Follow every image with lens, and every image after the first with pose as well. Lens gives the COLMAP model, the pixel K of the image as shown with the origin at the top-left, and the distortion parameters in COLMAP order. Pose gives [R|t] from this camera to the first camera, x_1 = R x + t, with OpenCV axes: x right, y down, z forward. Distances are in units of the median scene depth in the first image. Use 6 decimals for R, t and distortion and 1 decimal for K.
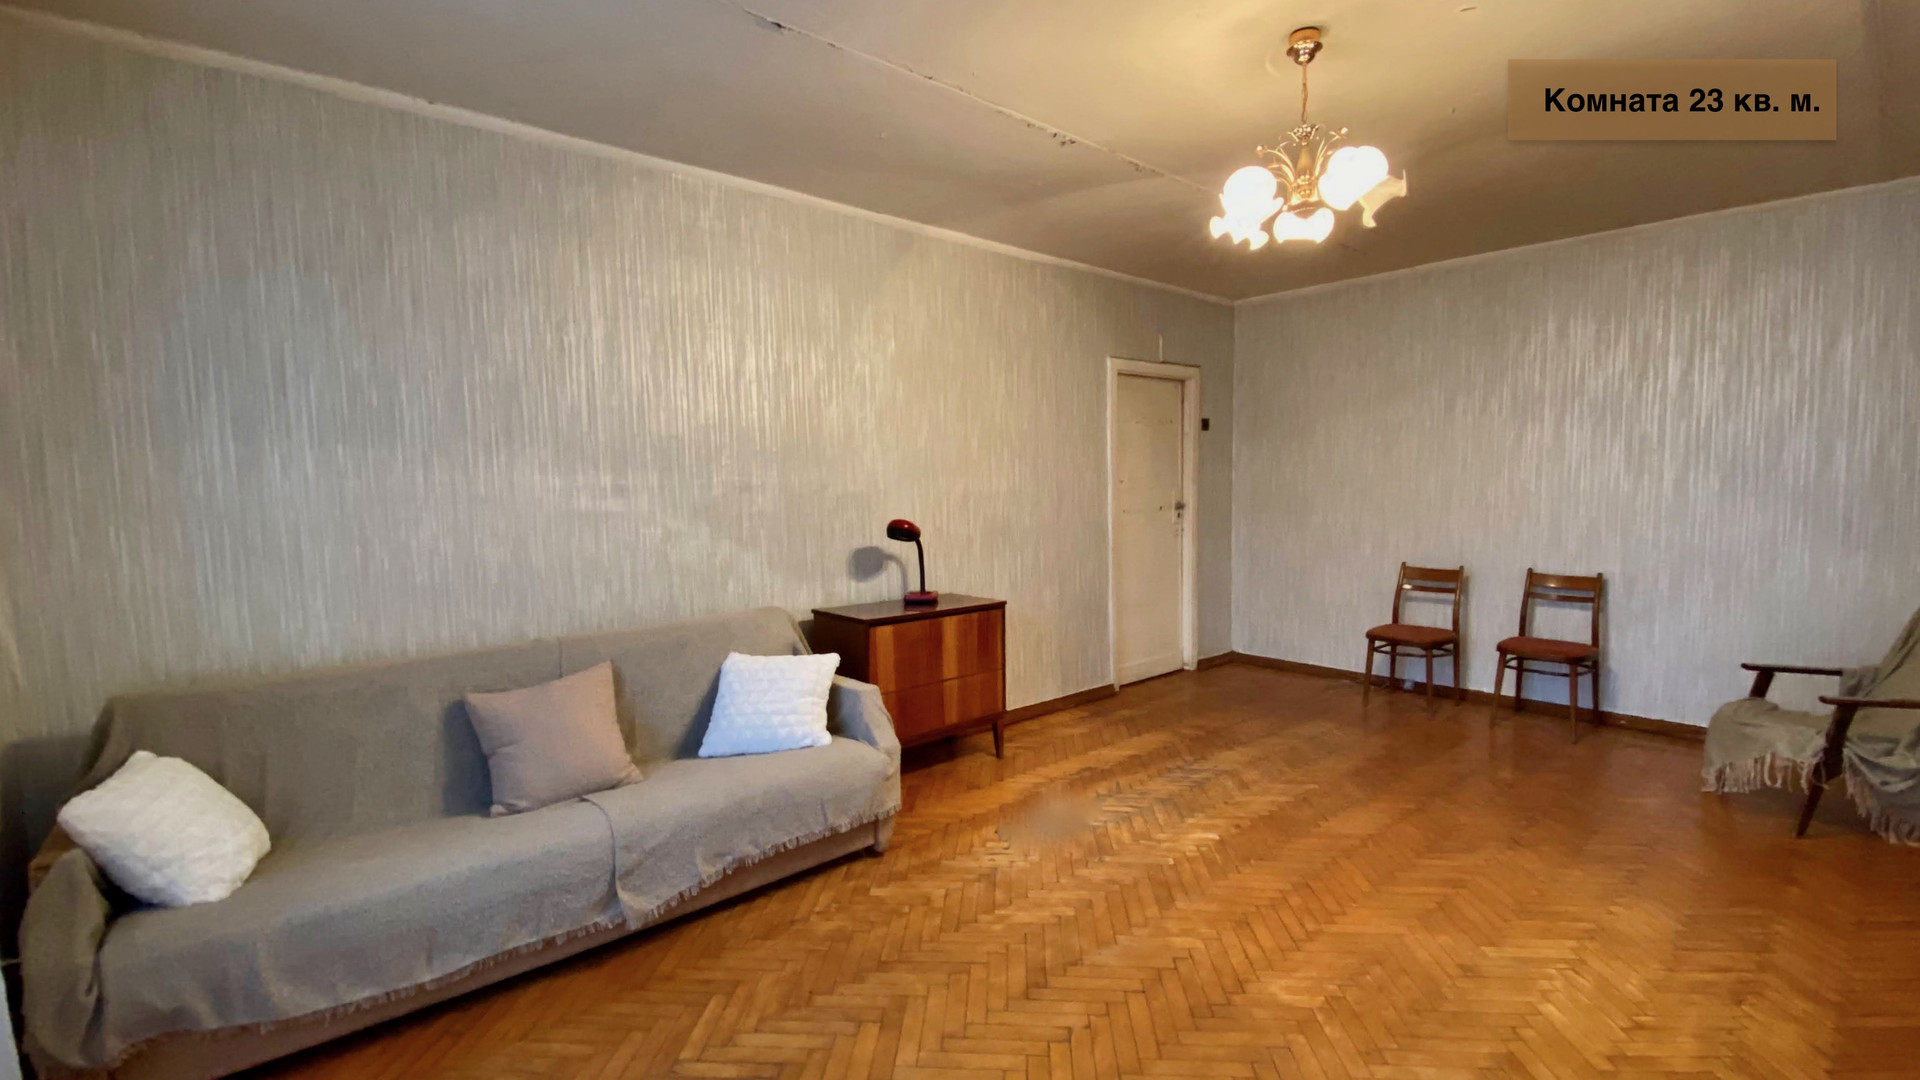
lens RADIAL K [[825.1, 0, 981.7], [0, 825.1, 544.6], [0, 0, 1]] dist [0.035074, -0.032601]
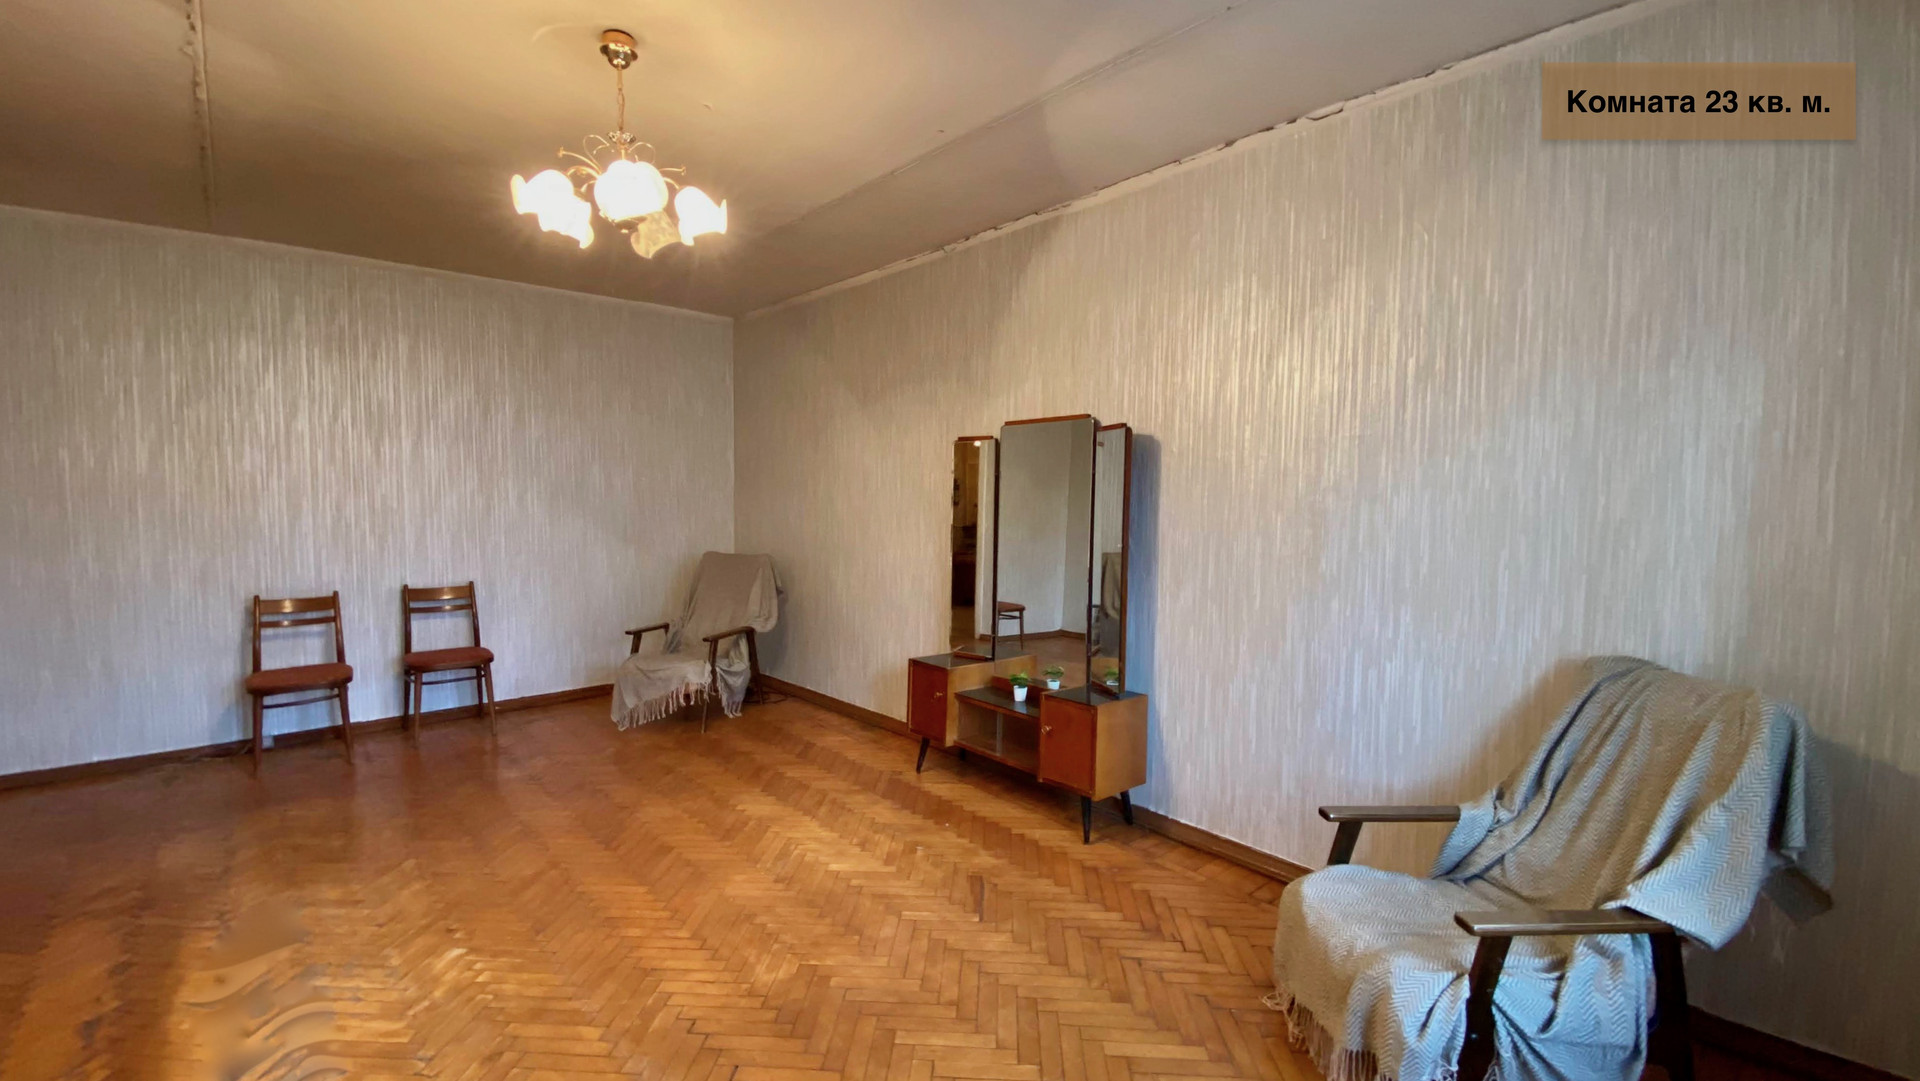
lens RADIAL K [[774.5, 0, 960.6], [0, 774.5, 543.0], [0, 0, 1]] dist [0.057487, -0.055969]
pose [[0.004519, -0.056876, 0.998371, -0.304708], [0.065863, 0.996230, 0.056455, -0.033086], [-0.997818, 0.065500, 0.008248, 0.339458]]
